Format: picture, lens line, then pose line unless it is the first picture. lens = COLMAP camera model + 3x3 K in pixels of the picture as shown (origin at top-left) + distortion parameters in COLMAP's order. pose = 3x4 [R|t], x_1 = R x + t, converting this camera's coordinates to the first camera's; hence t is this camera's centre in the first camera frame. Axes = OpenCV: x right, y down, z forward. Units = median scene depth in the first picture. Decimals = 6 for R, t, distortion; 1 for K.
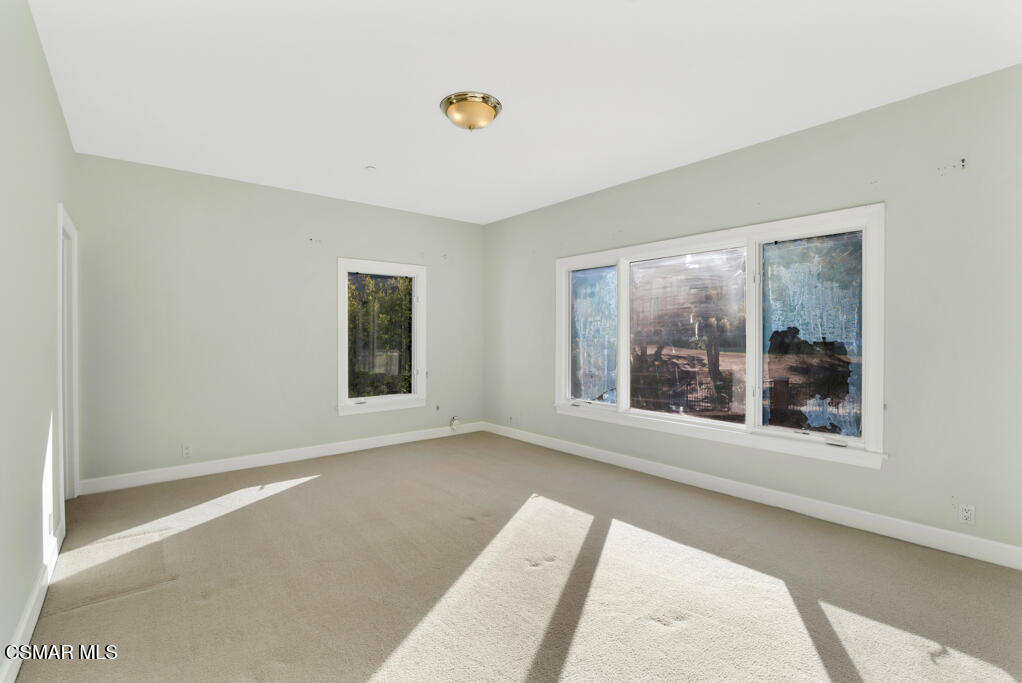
lens RADIAL K [[473.1, 0, 511.0], [0, 473.1, 341.5], [0, 0, 1]] dist [-0.002852, -0.000239]
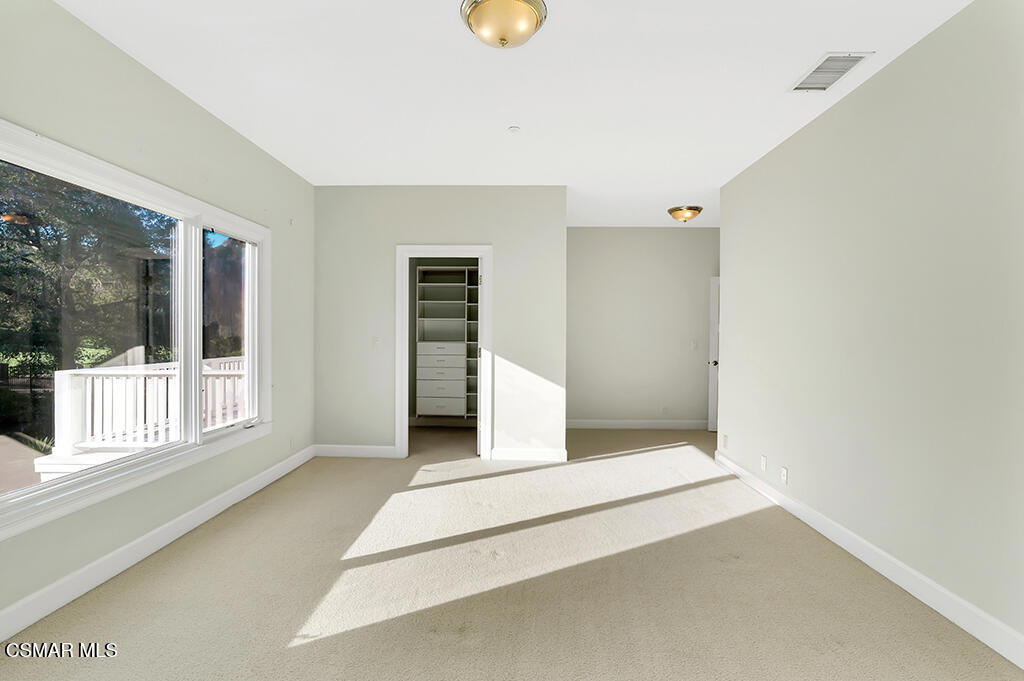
lens RADIAL K [[474.1, 0, 512.0], [0, 474.1, 340.5], [0, 0, 1]] dist [-0.002852, -0.000239]
pose [[-0.759111, -0.012635, 0.650839, -0.540354], [0.000567, 0.999798, 0.020070, -0.012807], [-0.650961, 0.015604, -0.758950, 1.465106]]
